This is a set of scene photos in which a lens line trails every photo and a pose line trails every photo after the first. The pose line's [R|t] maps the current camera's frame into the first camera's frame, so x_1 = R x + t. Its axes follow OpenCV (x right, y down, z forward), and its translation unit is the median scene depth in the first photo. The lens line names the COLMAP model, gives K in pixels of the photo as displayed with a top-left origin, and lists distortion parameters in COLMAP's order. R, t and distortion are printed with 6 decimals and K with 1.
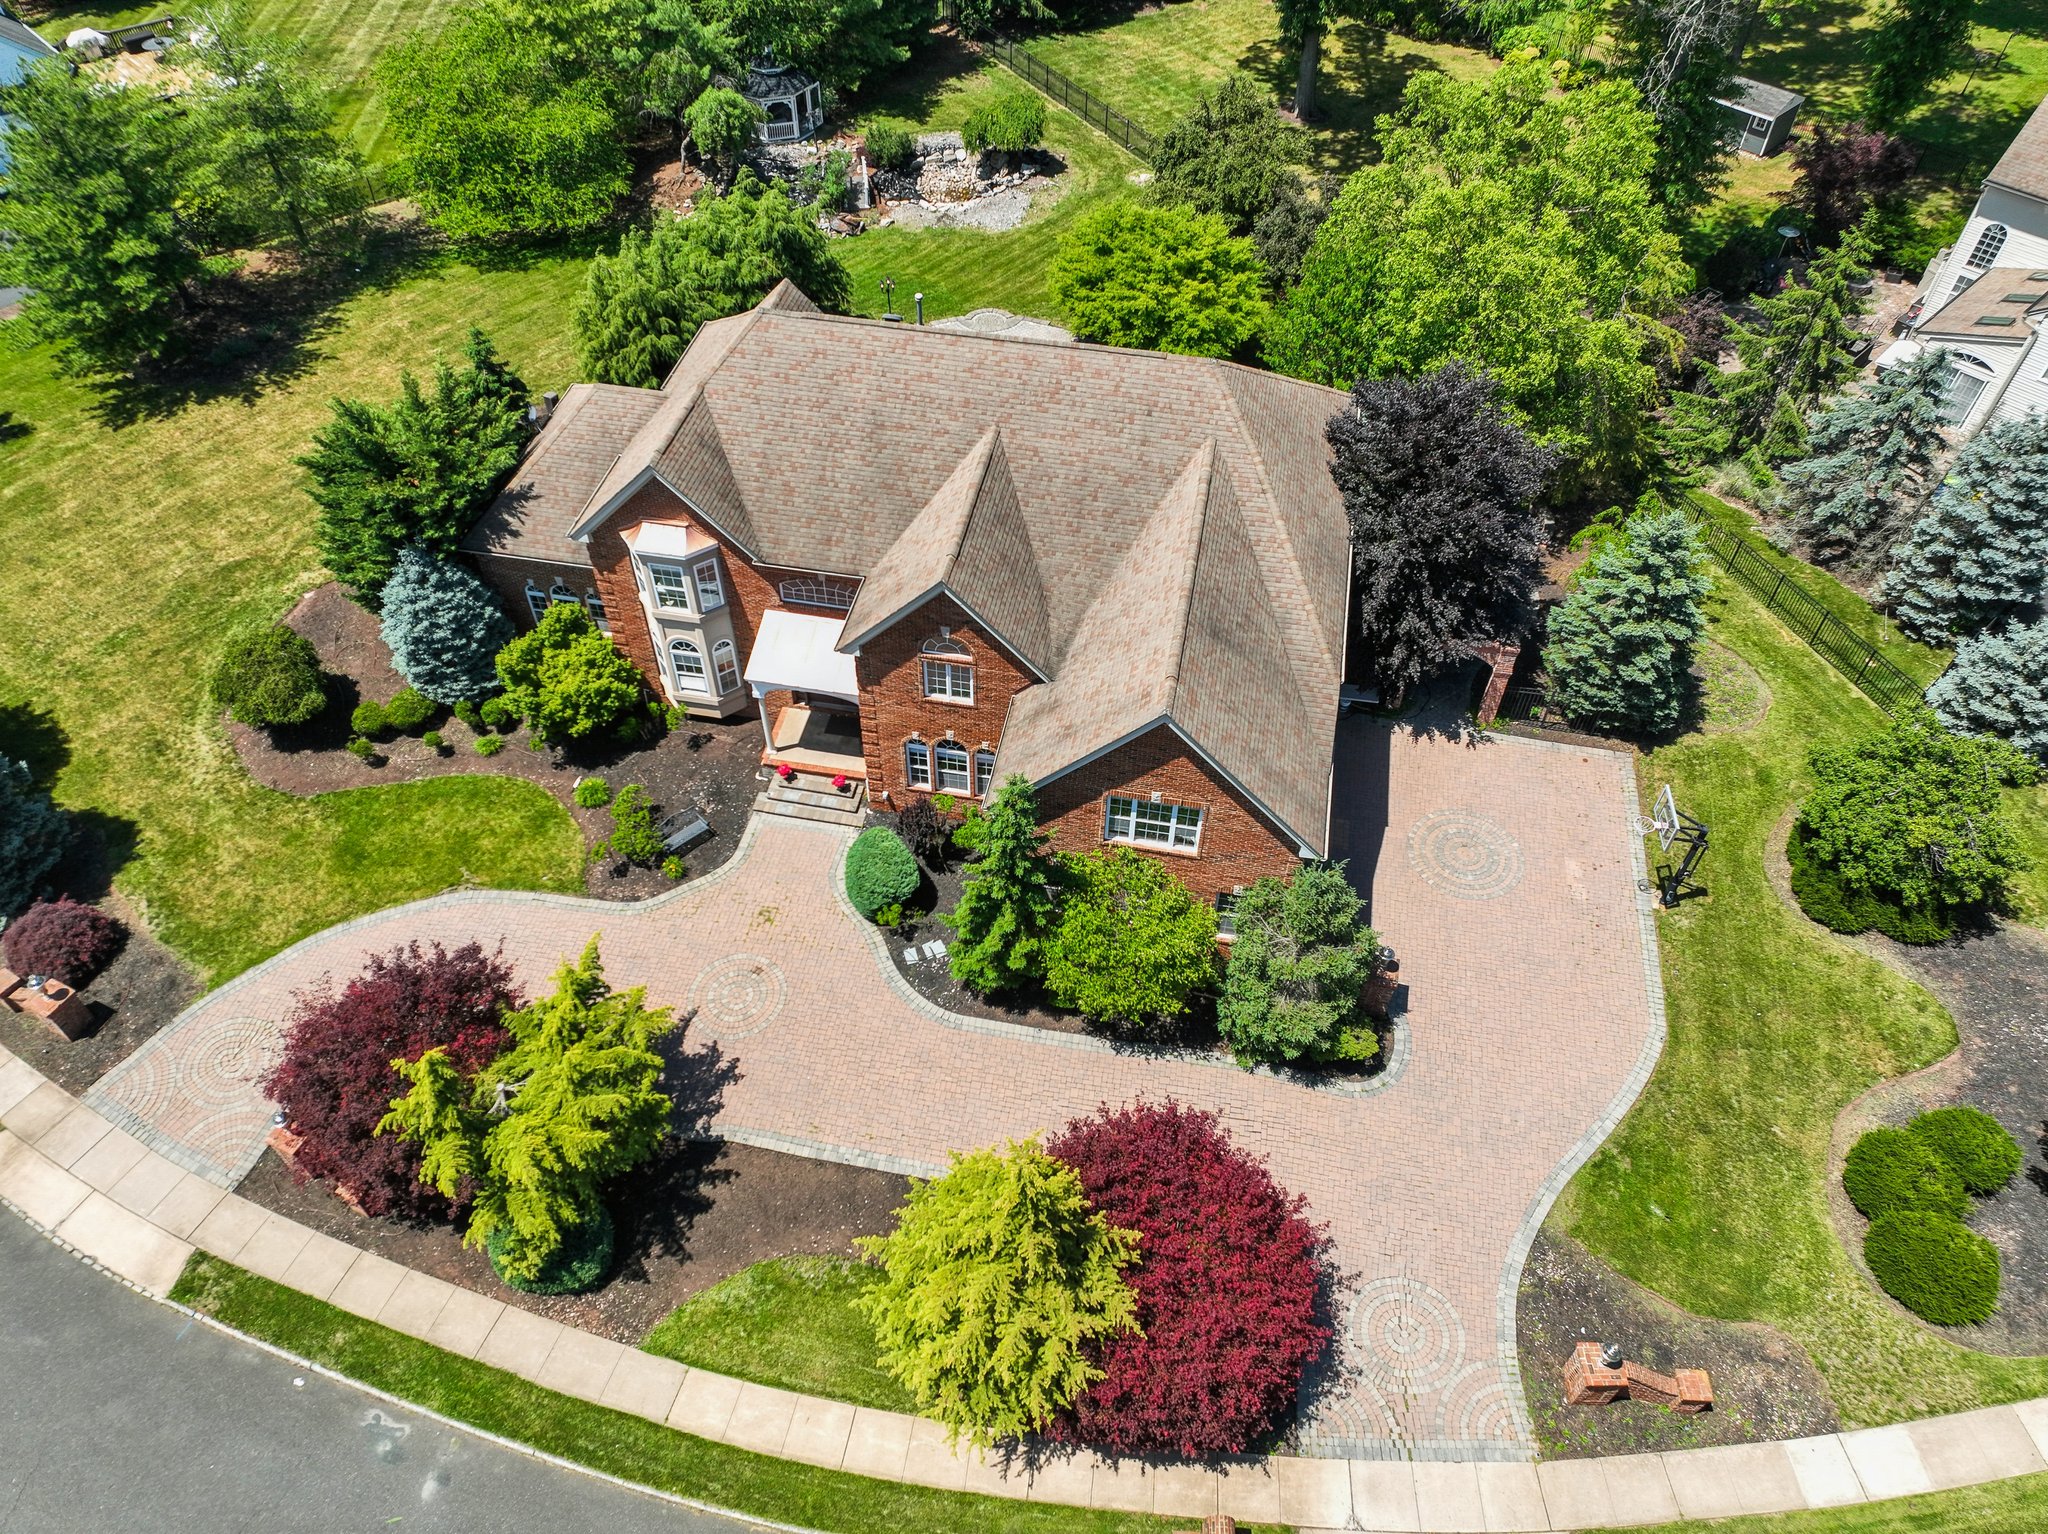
lens RADIAL K [[1430.2, 0, 1017.5], [0, 1430.2, 764.1], [0, 0, 1]] dist [-0.004253, 0.020043]
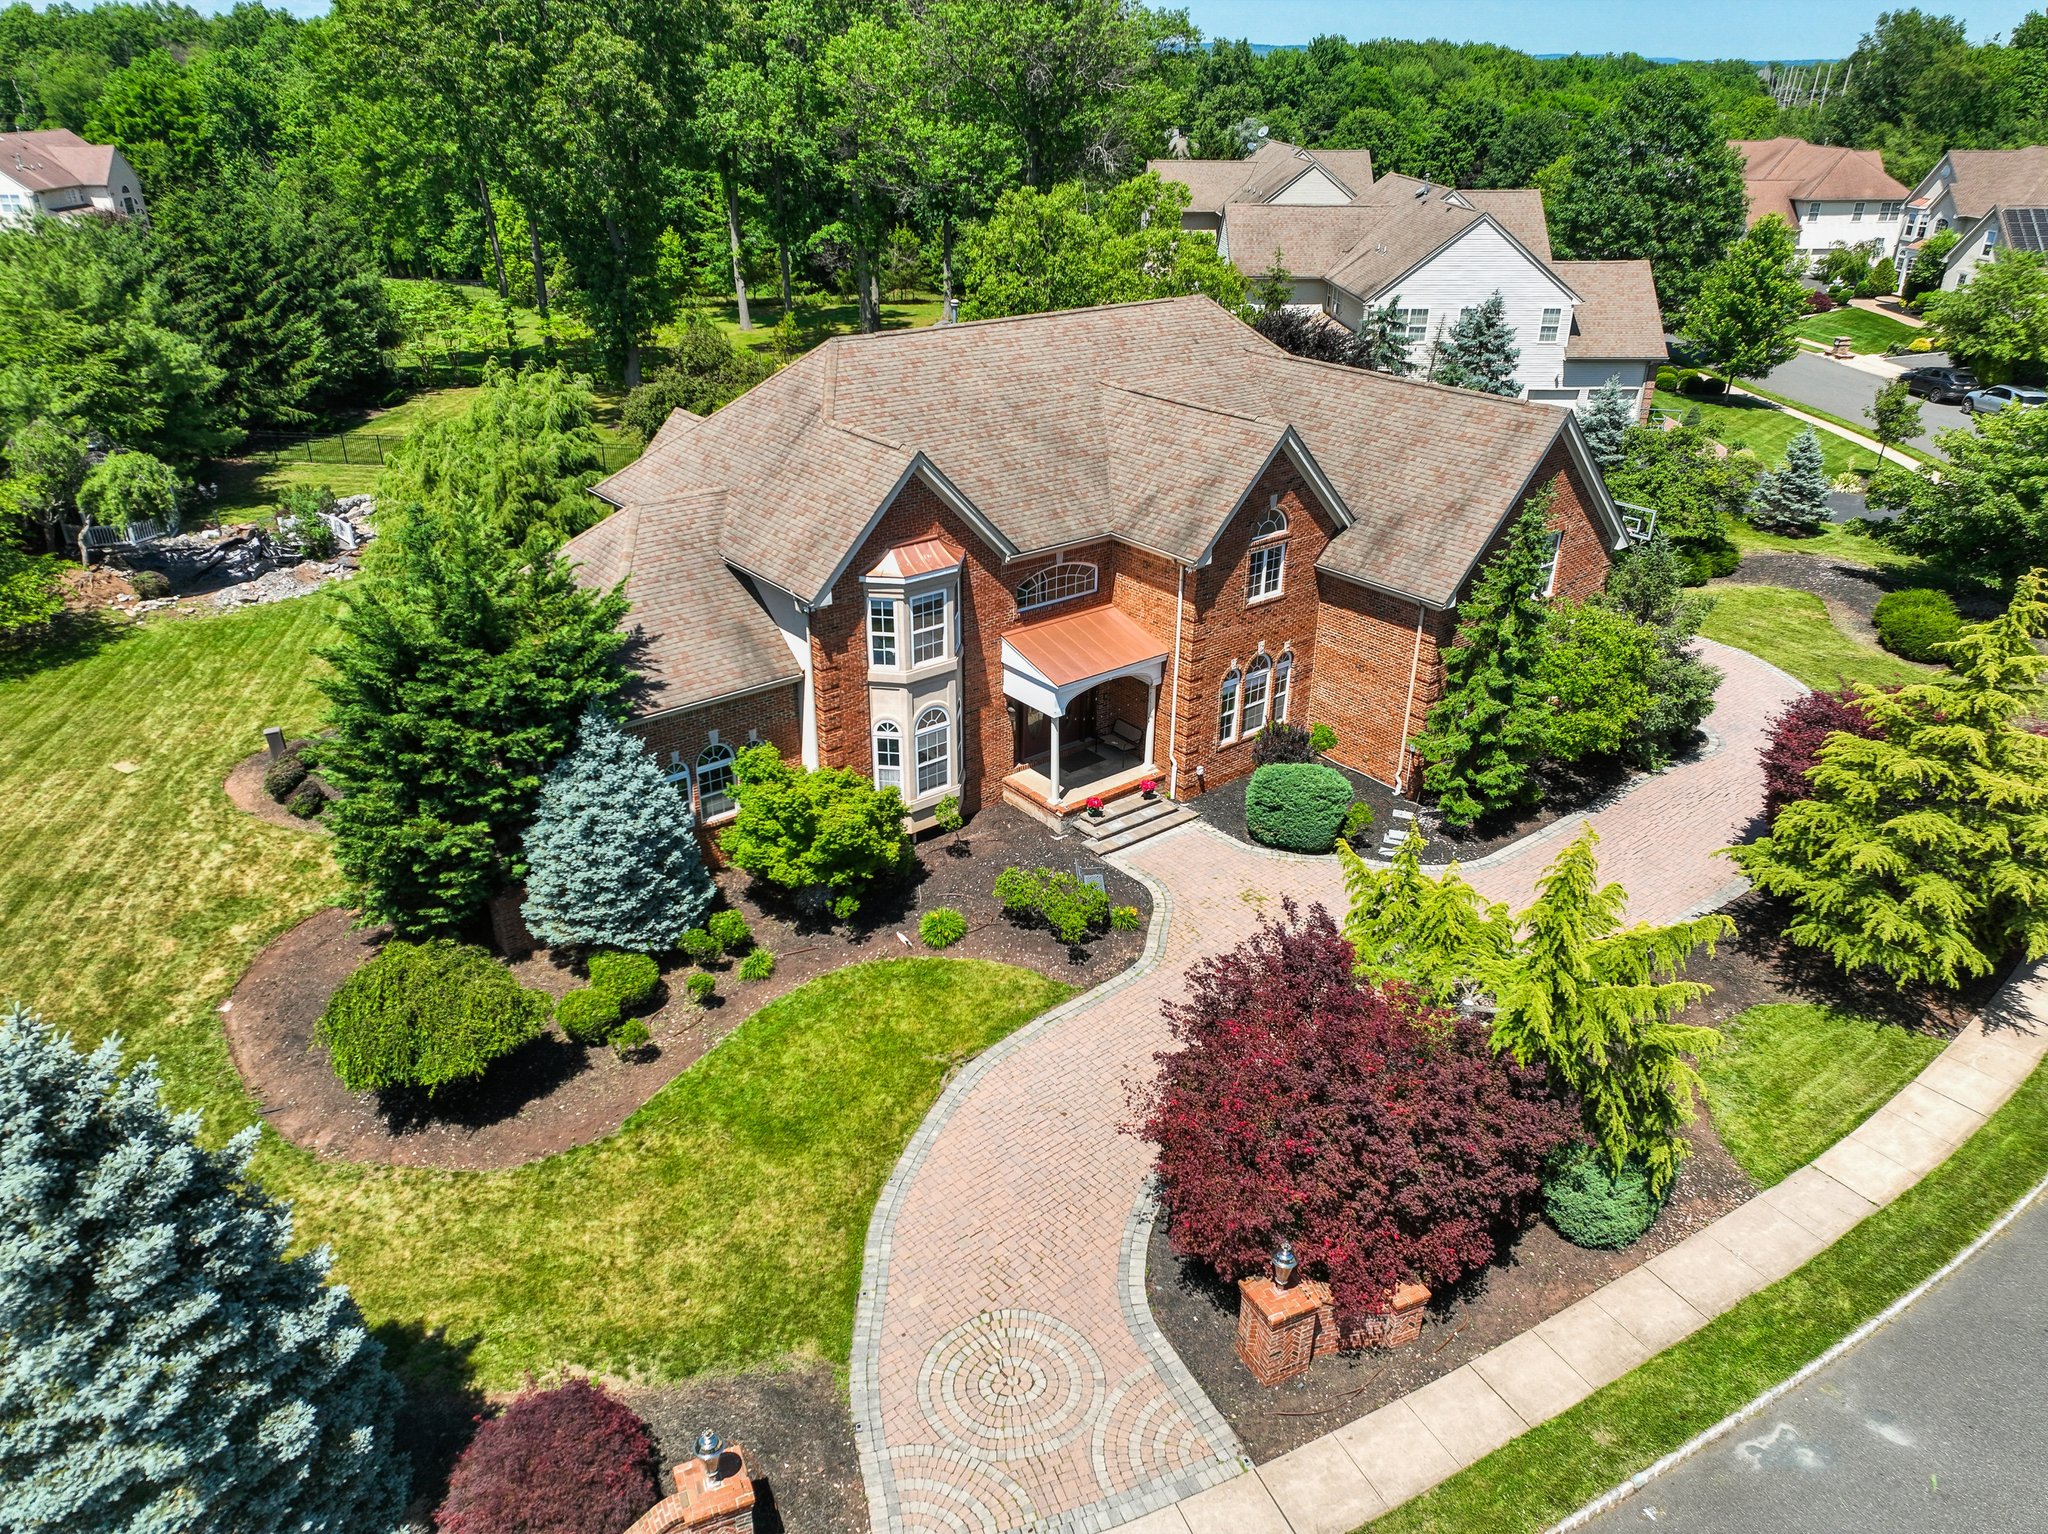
lens RADIAL K [[1433.5, 0, 1019.4], [0, 1433.5, 760.0], [0, 0, 1]] dist [0.009265, 0.003304]
pose [[0.656897, -0.335814, 0.675066, -0.831553], [0.558311, 0.818380, -0.136178, 0.081302], [-0.506730, 0.466351, 0.725080, 0.446855]]
